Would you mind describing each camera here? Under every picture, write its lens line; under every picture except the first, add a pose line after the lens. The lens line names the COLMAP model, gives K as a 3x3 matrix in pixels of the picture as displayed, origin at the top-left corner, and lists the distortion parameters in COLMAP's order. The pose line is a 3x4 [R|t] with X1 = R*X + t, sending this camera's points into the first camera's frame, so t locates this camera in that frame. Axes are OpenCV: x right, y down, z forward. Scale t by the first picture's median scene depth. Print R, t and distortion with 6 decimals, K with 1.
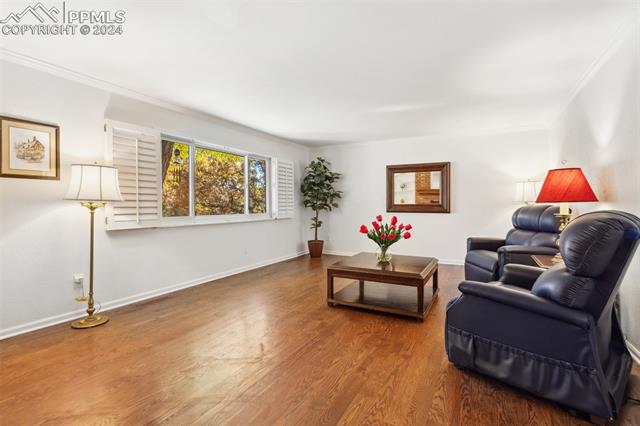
lens RADIAL K [[300.9, 0, 319.1], [0, 300.9, 206.8], [0, 0, 1]] dist [-0.004525, -0.000458]
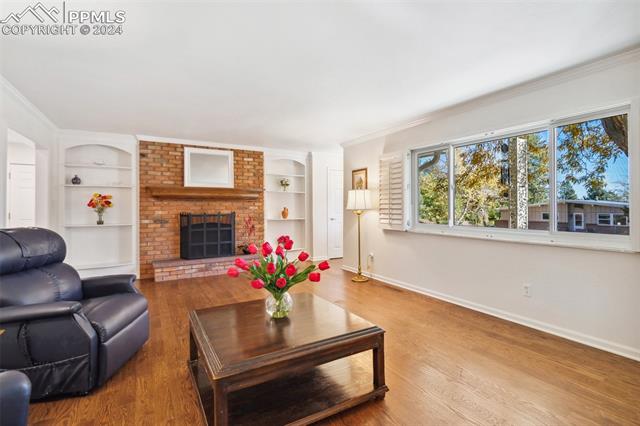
lens RADIAL K [[300.9, 0, 319.1], [0, 300.9, 206.8], [0, 0, 1]] dist [-0.004525, -0.000458]
pose [[-0.526215, 0.001836, -0.850349, 0.782333], [-0.004927, 0.999974, 0.005208, -0.038704], [0.850337, 0.006930, -0.526193, 1.601512]]
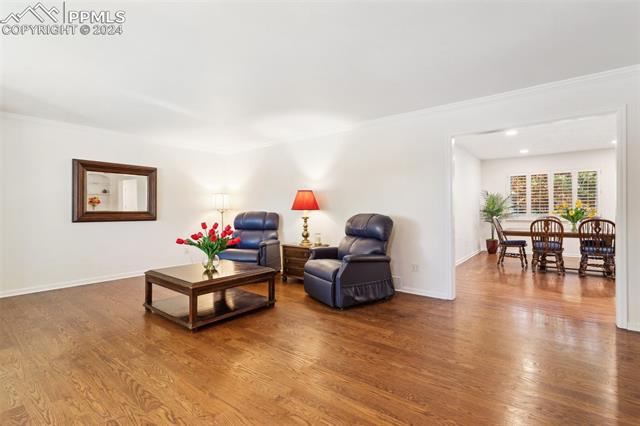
lens RADIAL K [[310.4, 0, 320.9], [0, 310.4, 208.8], [0, 0, 1]] dist [0.002464, 0.000036]
pose [[0.171345, 0.007007, 0.985186, -0.808654], [0.011948, 0.999886, -0.009189, -0.002609], [-0.985139, 0.013345, 0.171242, 0.532766]]
